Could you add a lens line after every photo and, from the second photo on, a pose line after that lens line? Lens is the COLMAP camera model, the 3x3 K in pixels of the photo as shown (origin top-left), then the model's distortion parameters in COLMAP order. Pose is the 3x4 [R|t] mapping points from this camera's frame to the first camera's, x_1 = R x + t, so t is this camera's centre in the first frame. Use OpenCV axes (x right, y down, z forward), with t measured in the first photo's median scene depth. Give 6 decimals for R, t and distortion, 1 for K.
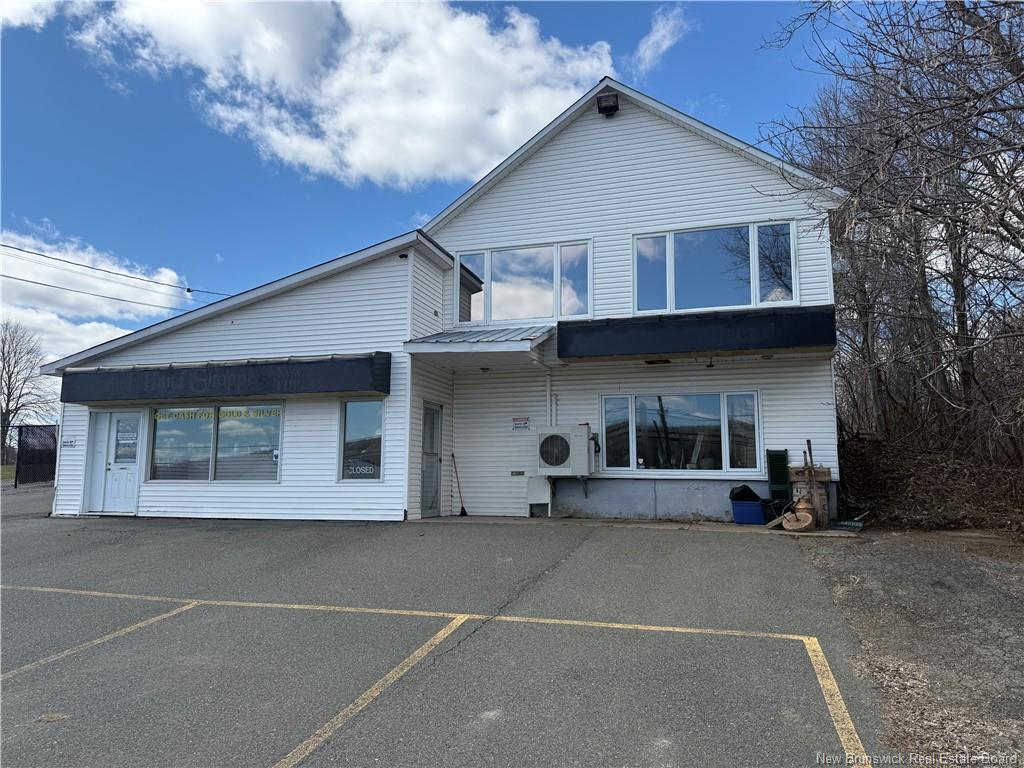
lens RADIAL K [[714.9, 0, 512.0], [0, 714.9, 384.0], [0, 0, 1]] dist [0.179489, -0.241774]
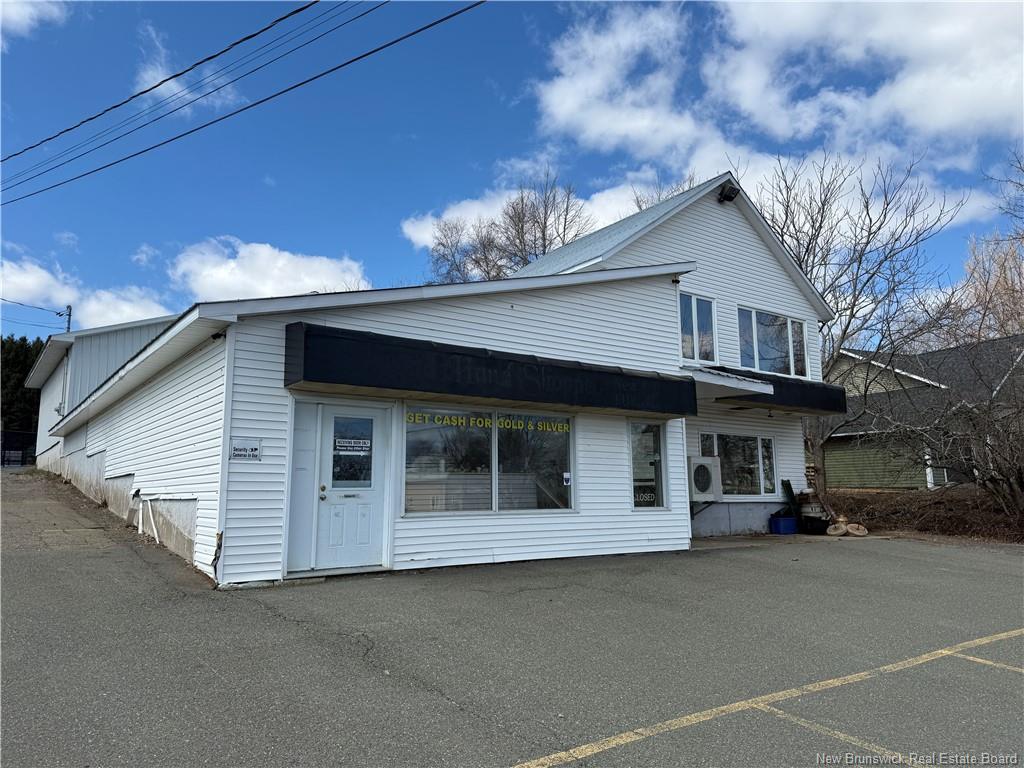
lens RADIAL K [[714.9, 0, 512.0], [0, 714.9, 384.0], [0, 0, 1]] dist [0.179489, -0.241774]
pose [[0.580475, 0.115057, 0.806109, -1.044502], [-0.091585, 0.992910, -0.075770, 0.058536], [-0.809112, -0.029845, 0.586897, 0.577185]]
